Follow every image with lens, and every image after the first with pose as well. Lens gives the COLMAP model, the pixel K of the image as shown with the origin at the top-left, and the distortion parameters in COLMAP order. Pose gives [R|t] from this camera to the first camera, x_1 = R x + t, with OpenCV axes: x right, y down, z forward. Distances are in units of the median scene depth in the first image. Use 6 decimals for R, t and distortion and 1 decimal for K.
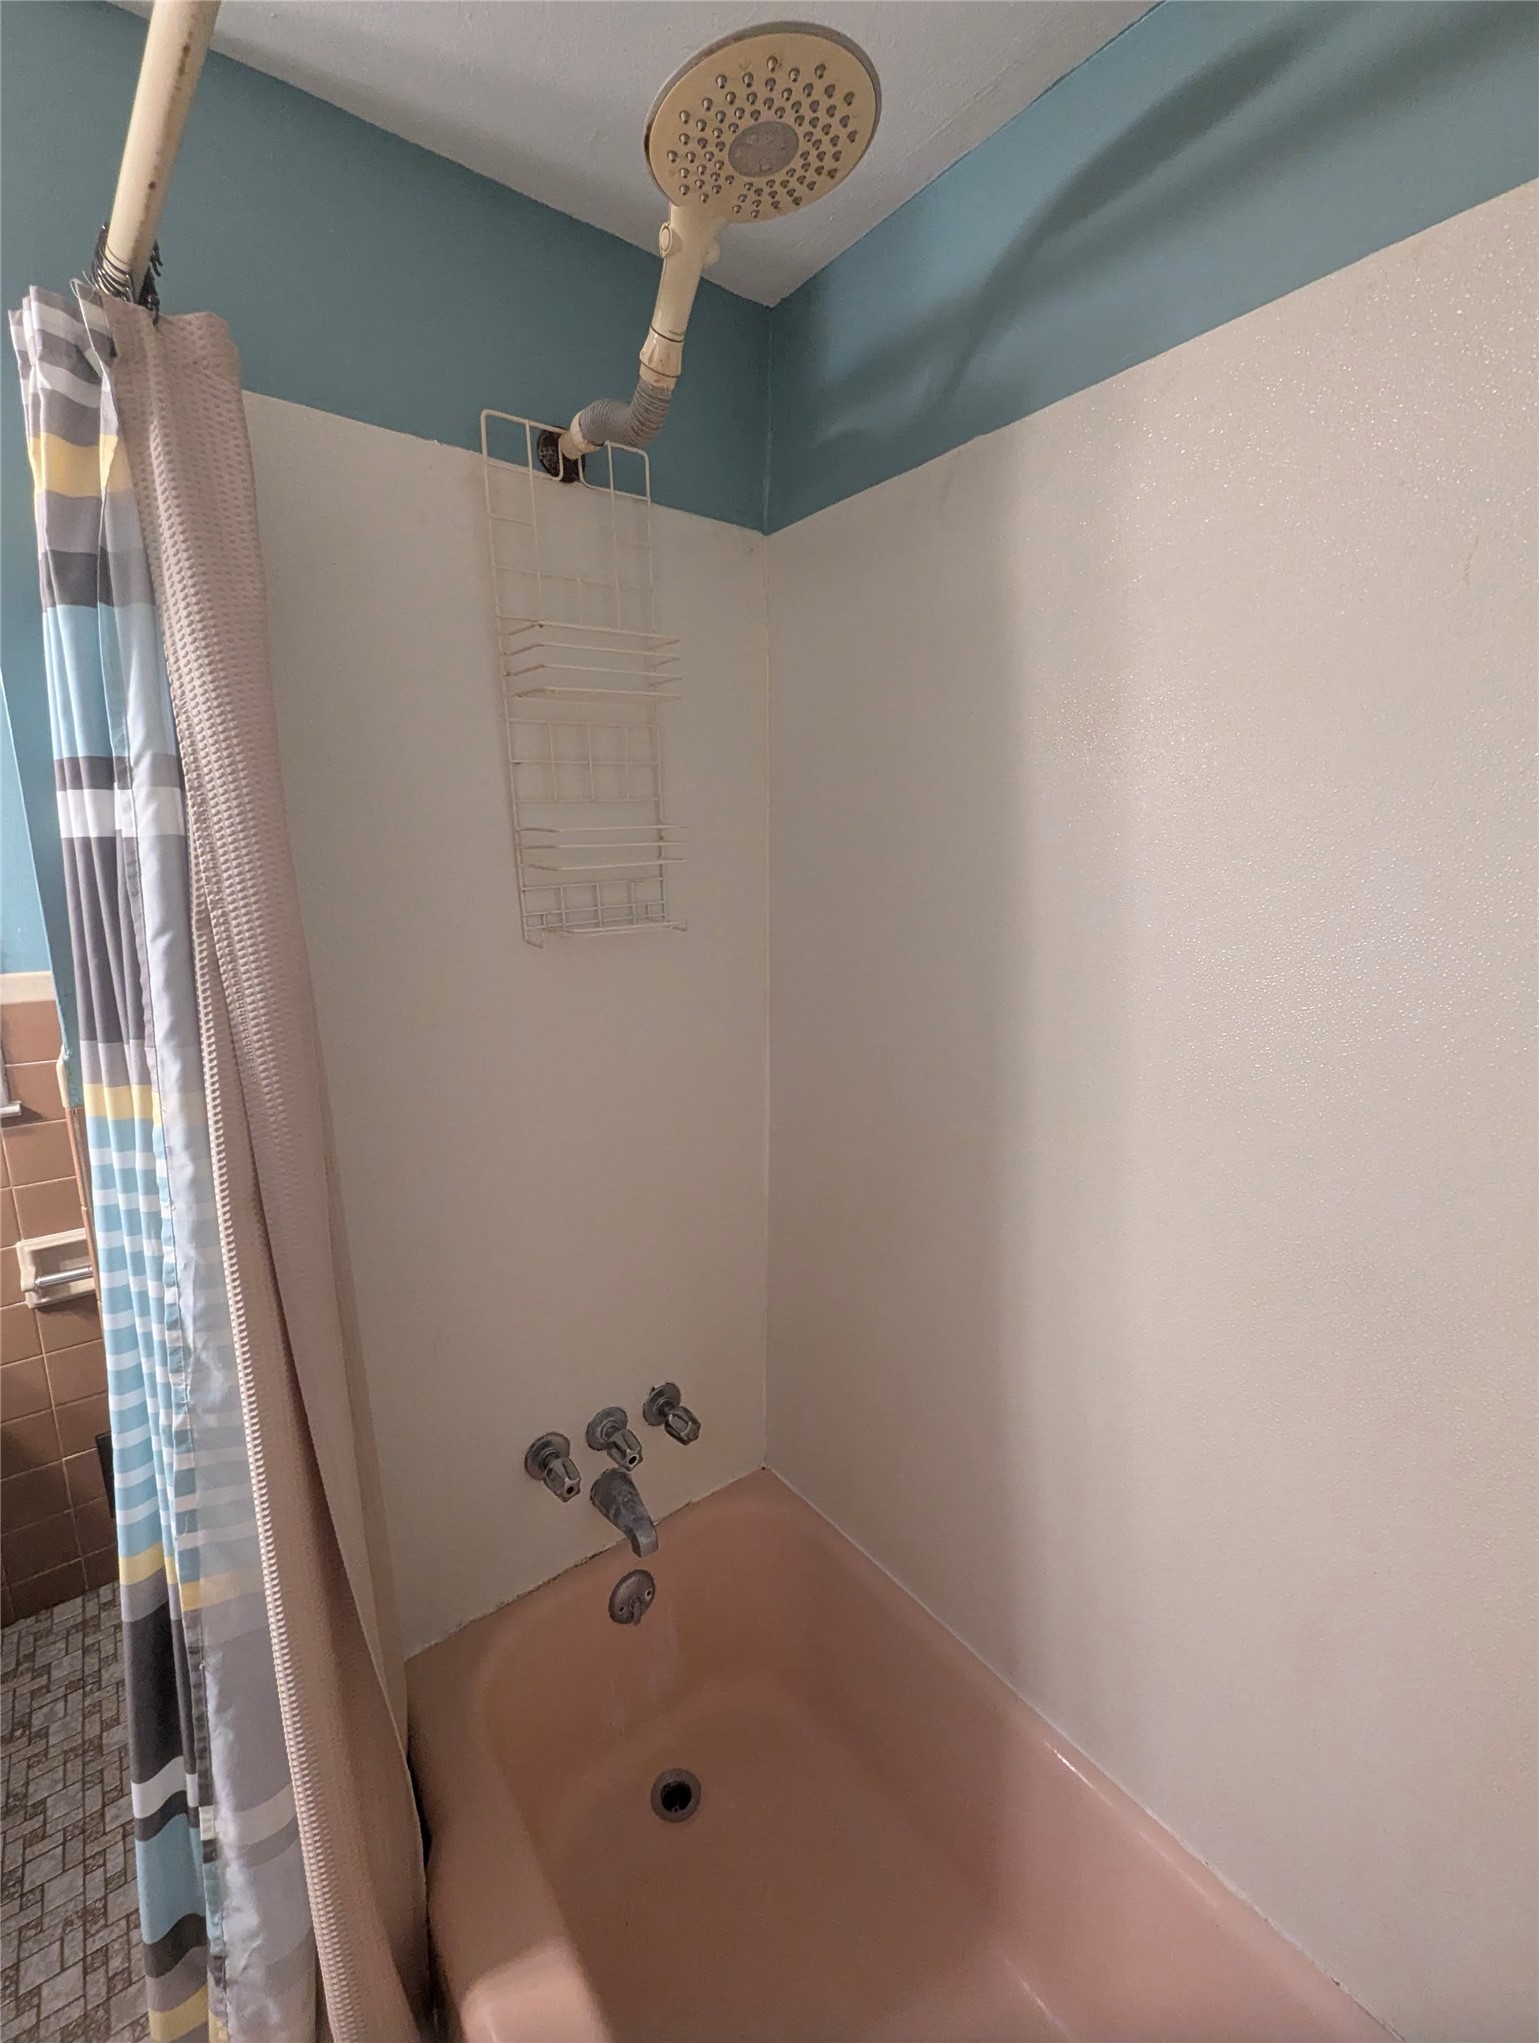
lens RADIAL K [[848.6, 0, 760.6], [0, 848.6, 1018.2], [0, 0, 1]] dist [-0.002929, 0.000151]
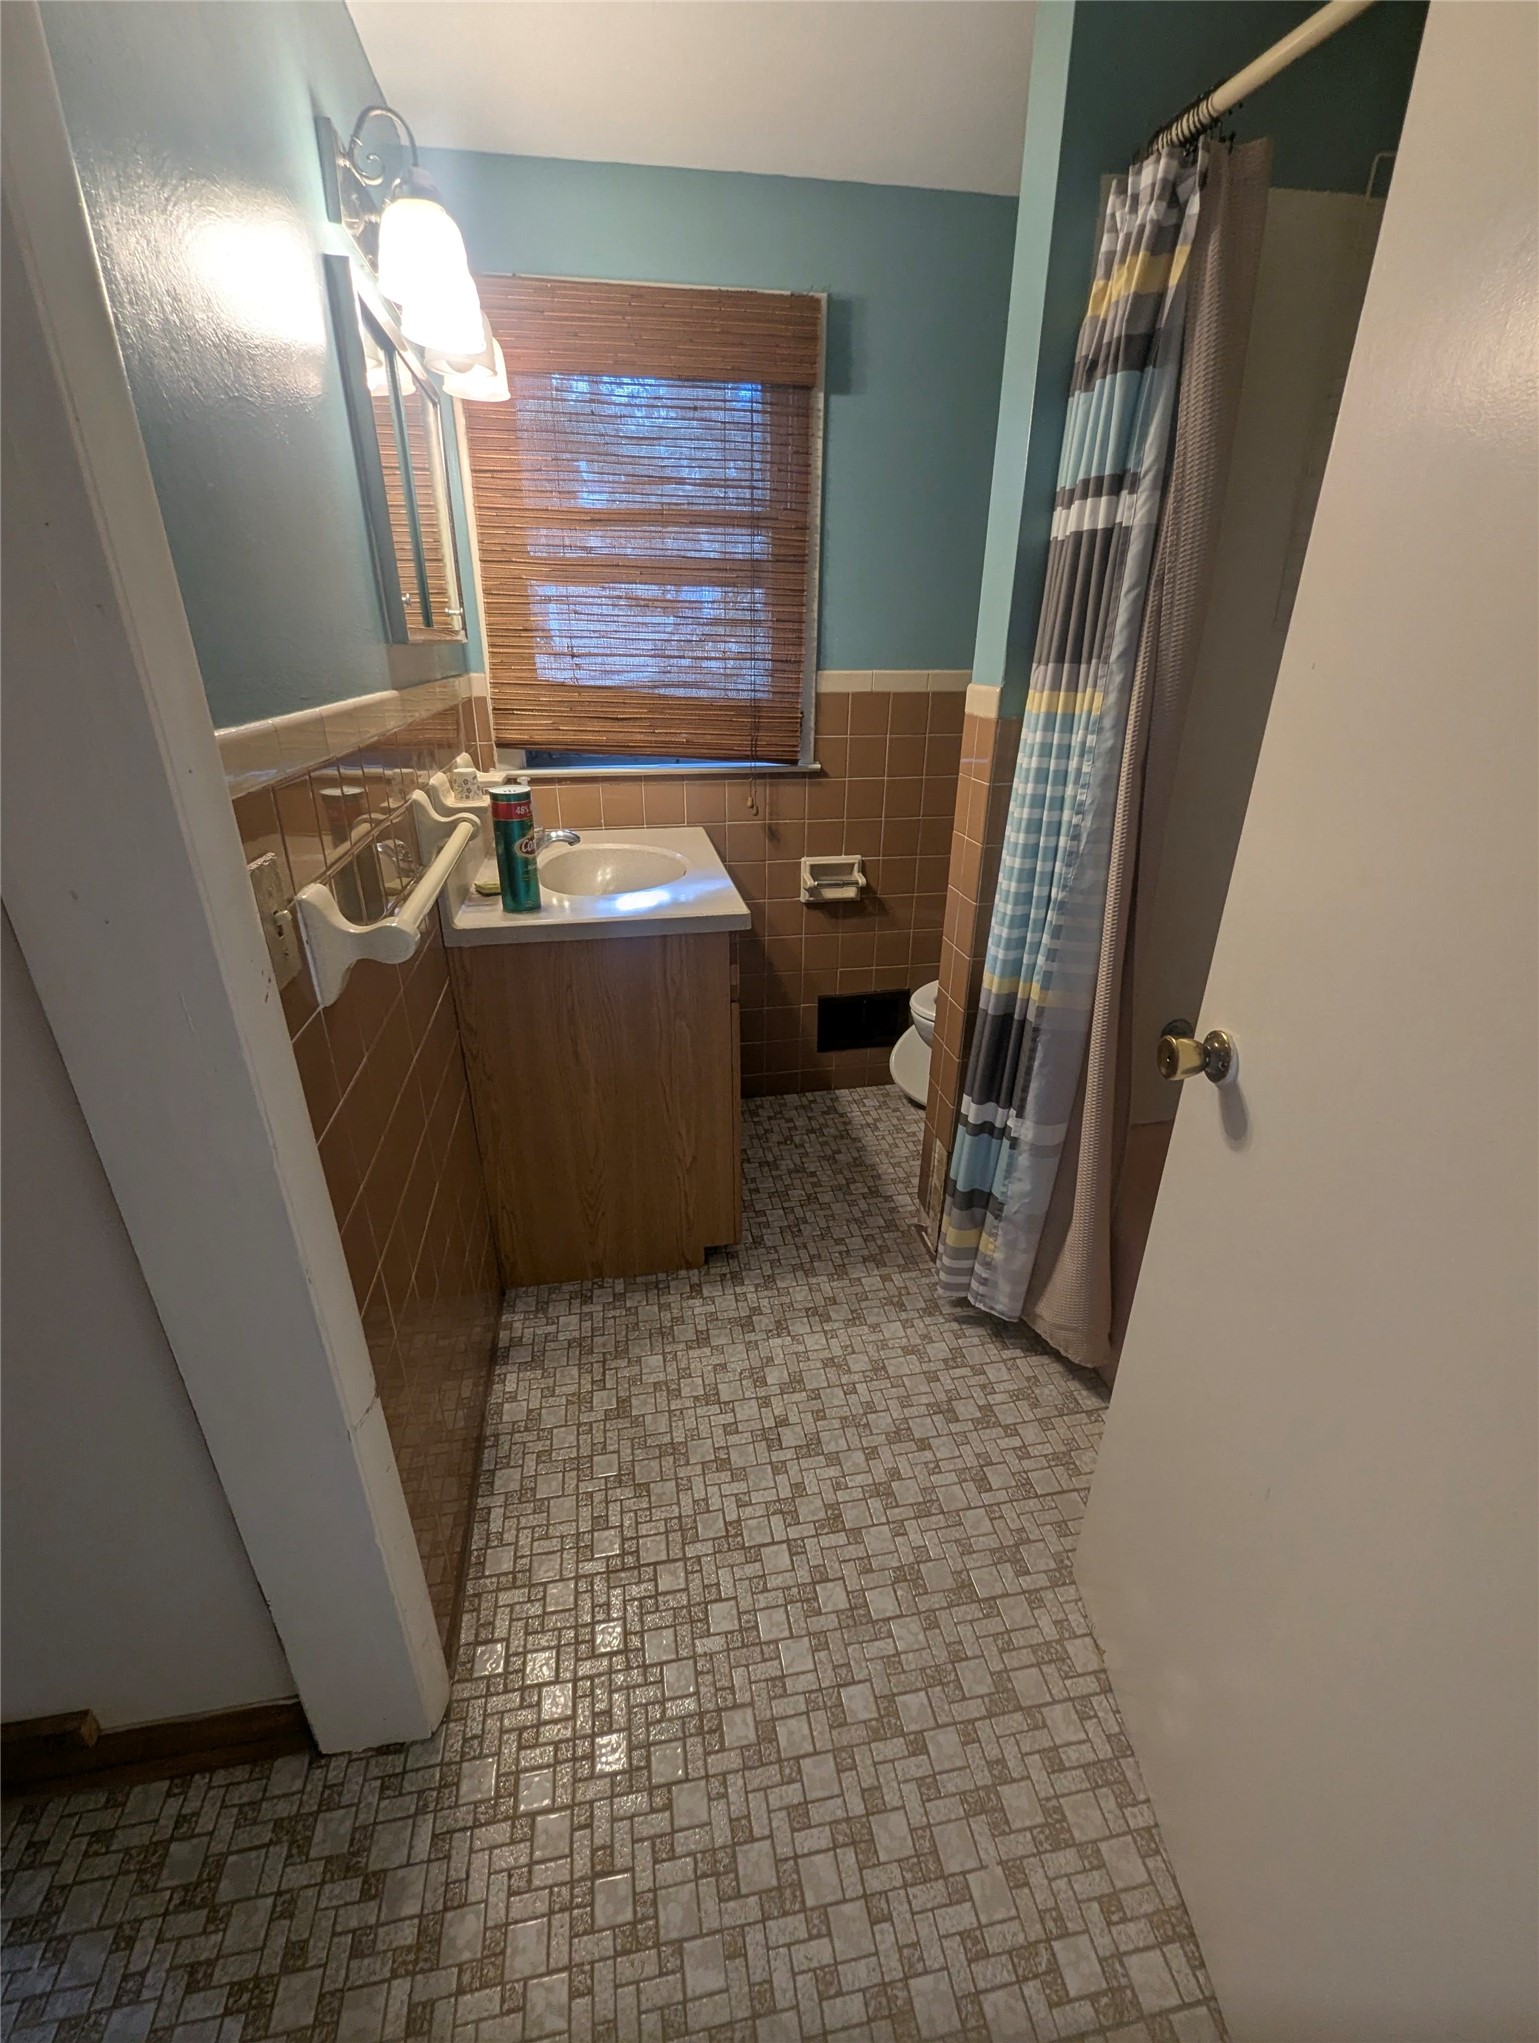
lens RADIAL K [[848.6, 0, 772.5], [0, 848.6, 1022.3], [0, 0, 1]] dist [-0.002929, 0.000151]
pose [[0.883842, 0.198368, -0.423643, -0.442733], [-0.096671, 0.963541, 0.249487, 0.367430], [0.457687, -0.179553, 0.870795, -0.922000]]
